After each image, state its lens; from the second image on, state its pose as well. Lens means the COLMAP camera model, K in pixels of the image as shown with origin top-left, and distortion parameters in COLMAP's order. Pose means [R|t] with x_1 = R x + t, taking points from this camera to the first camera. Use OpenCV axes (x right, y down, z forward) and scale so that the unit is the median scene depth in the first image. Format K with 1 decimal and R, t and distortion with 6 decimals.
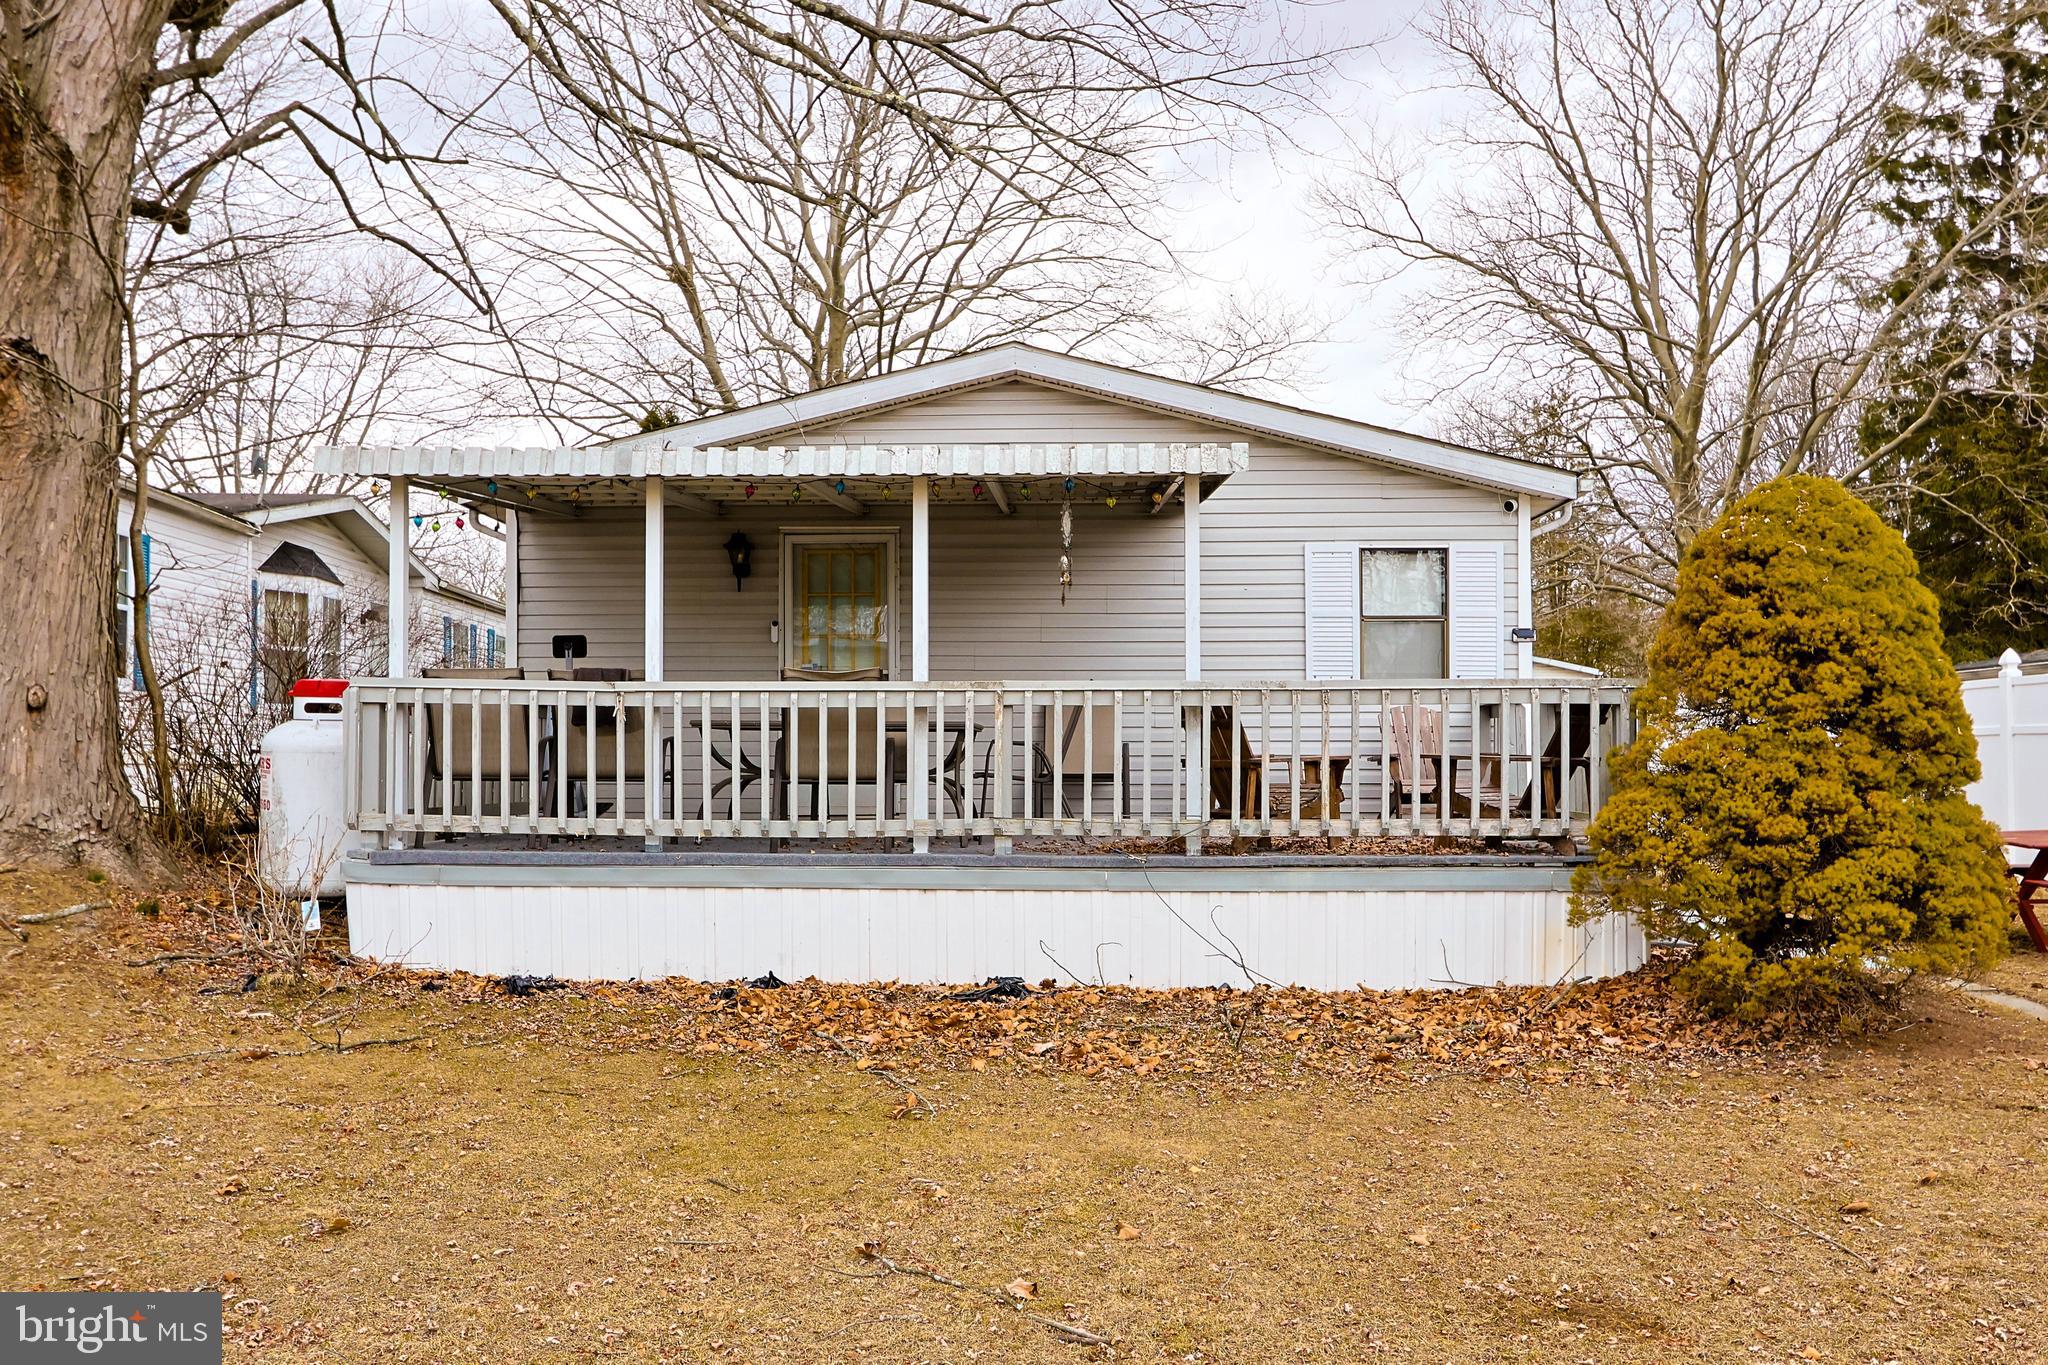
lens RADIAL K [[1701.9, 0, 1024.0], [0, 1701.9, 682.5], [0, 0, 1]] dist [-0.000063, 0.000065]
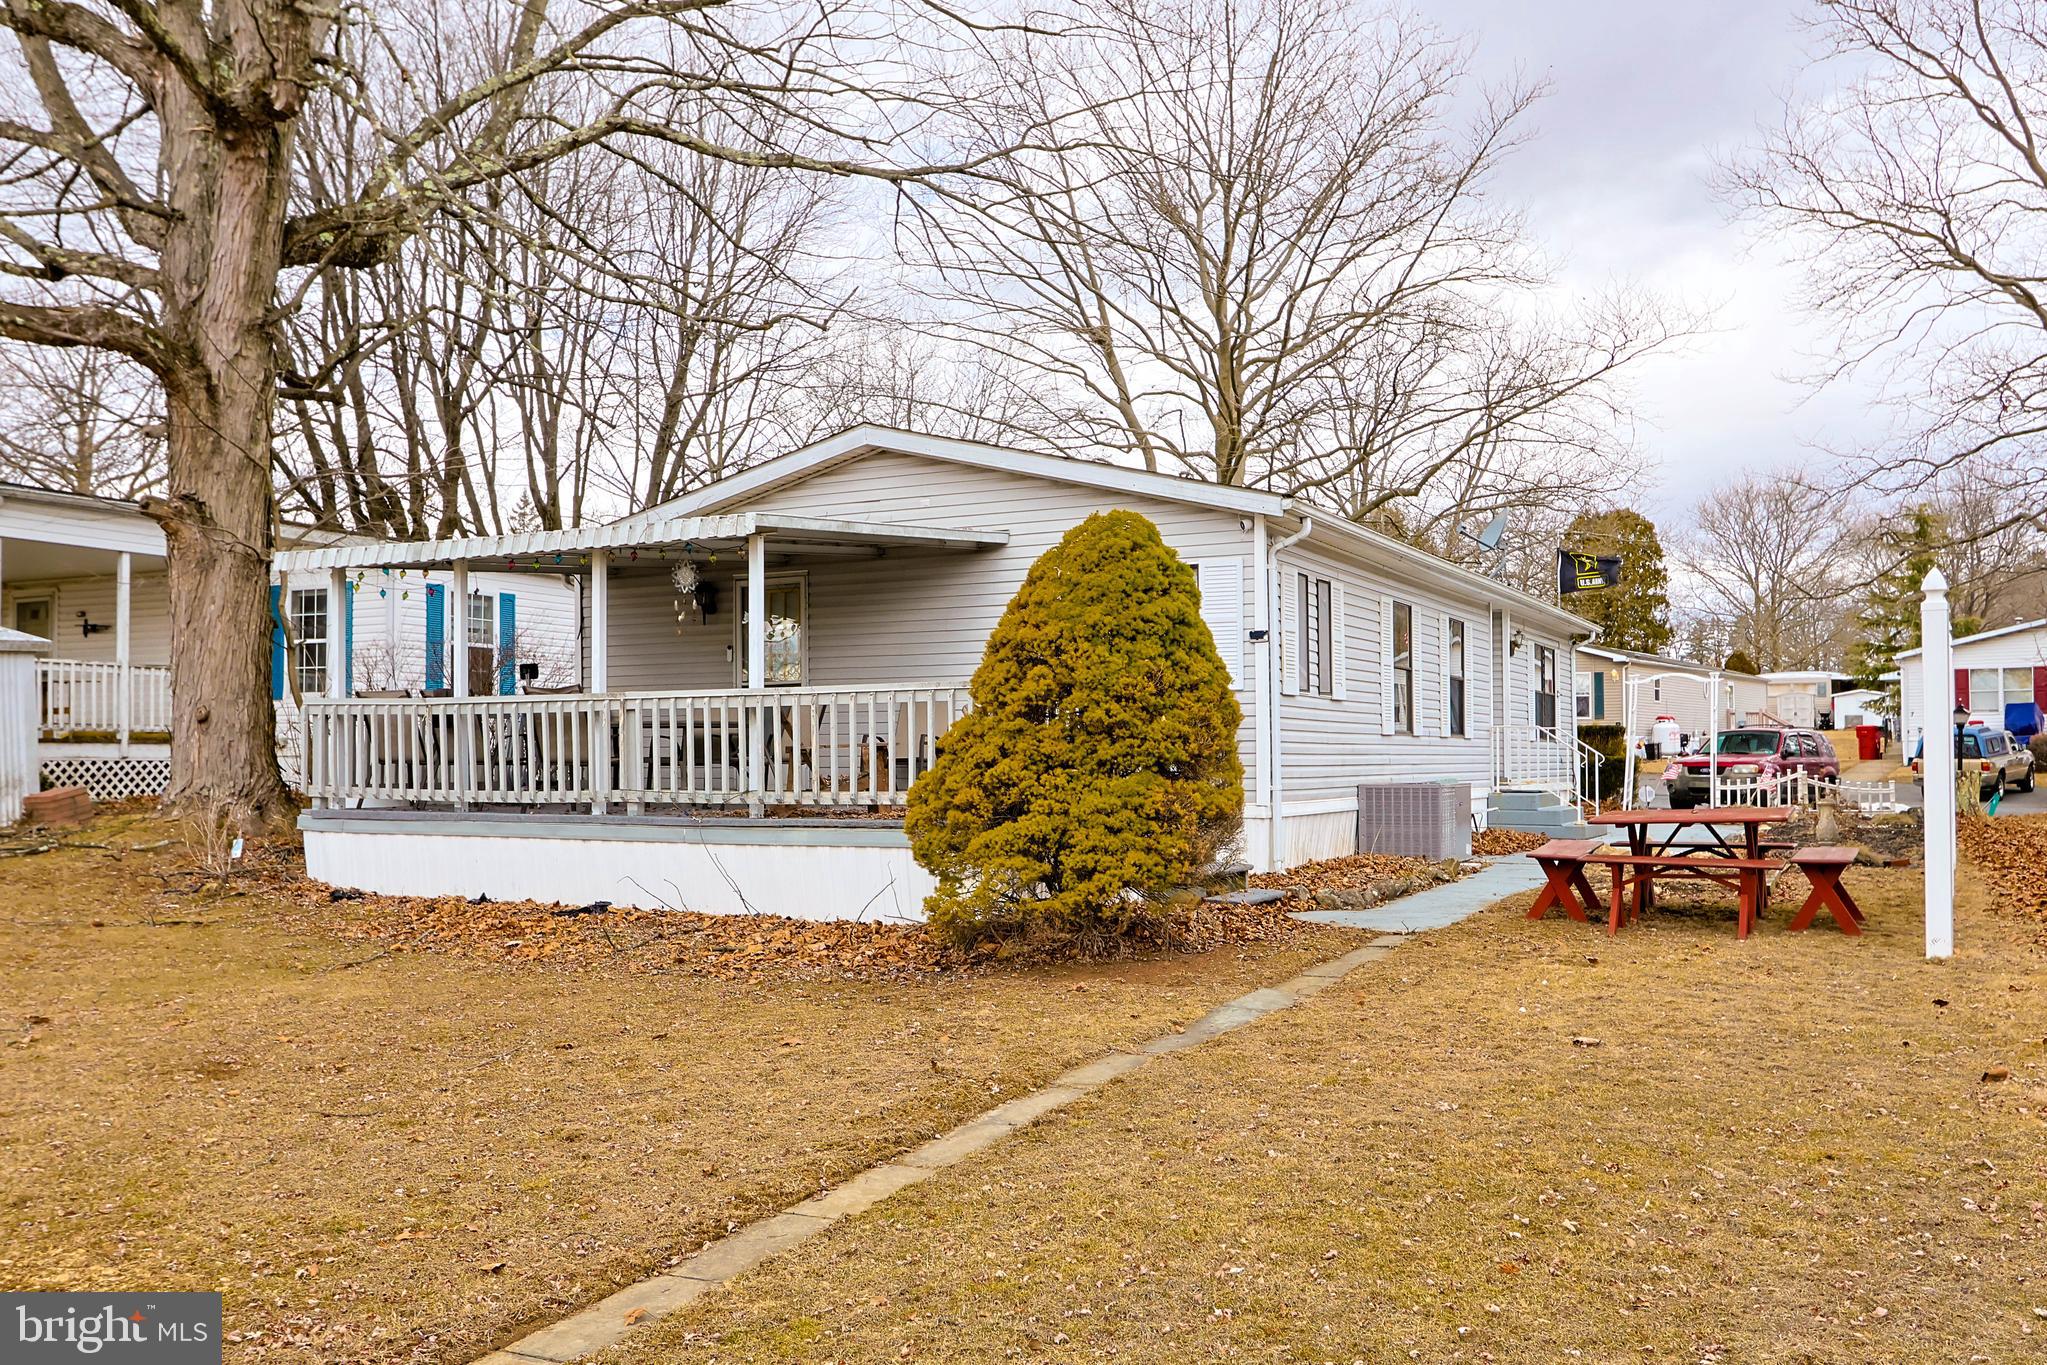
lens RADIAL K [[1556.4, 0, 1023.5], [0, 1556.4, 682.5], [0, 0, 1]] dist [-0.001673, -0.005742]
pose [[0.914102, -0.024768, -0.404726, 0.725411], [0.026329, 0.999652, -0.001710, 0.001928], [0.404628, -0.009093, 0.914436, -0.035110]]
